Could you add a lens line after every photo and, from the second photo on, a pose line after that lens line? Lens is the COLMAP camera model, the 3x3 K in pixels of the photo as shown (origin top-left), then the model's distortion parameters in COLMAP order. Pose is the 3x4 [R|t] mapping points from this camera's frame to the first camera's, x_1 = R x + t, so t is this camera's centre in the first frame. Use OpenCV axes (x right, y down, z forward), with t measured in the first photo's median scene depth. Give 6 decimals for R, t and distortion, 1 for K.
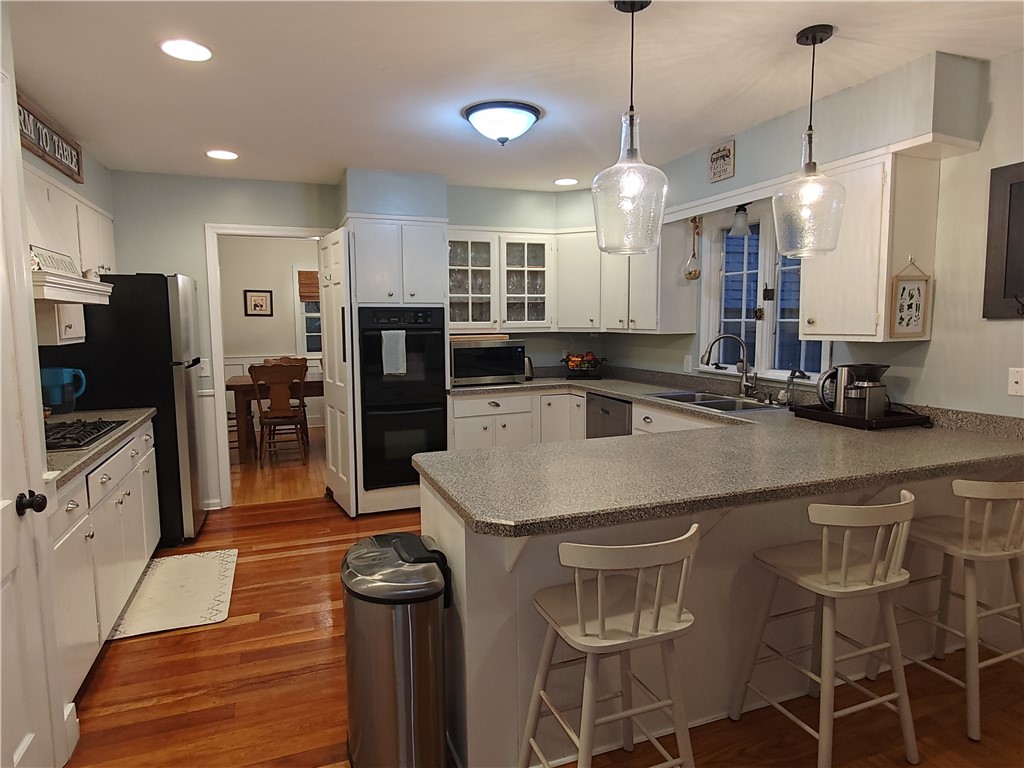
lens RADIAL K [[616.9, 0, 511.6], [0, 616.9, 387.0], [0, 0, 1]] dist [0.000721, 0.002445]
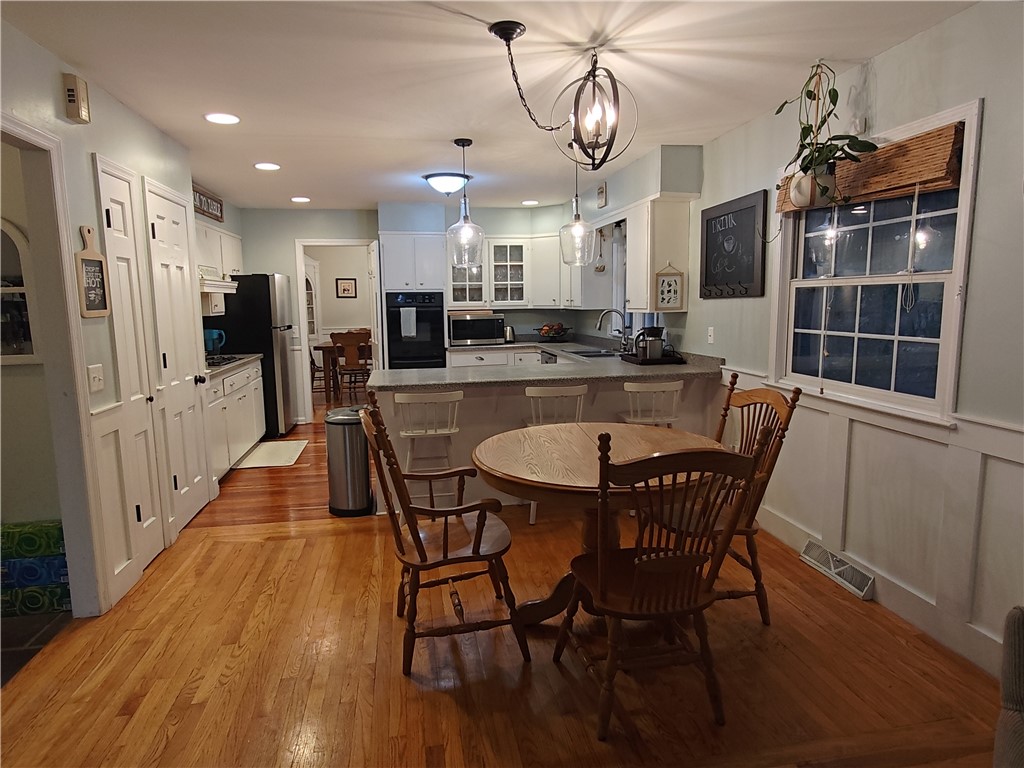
lens RADIAL K [[616.9, 0, 511.9], [0, 616.9, 381.8], [0, 0, 1]] dist [0.000721, 0.002445]
pose [[0.983646, 0.017983, -0.179214, 0.329354], [-0.013502, 0.999566, 0.026189, 0.046731], [0.179607, -0.023341, 0.983461, -0.445834]]
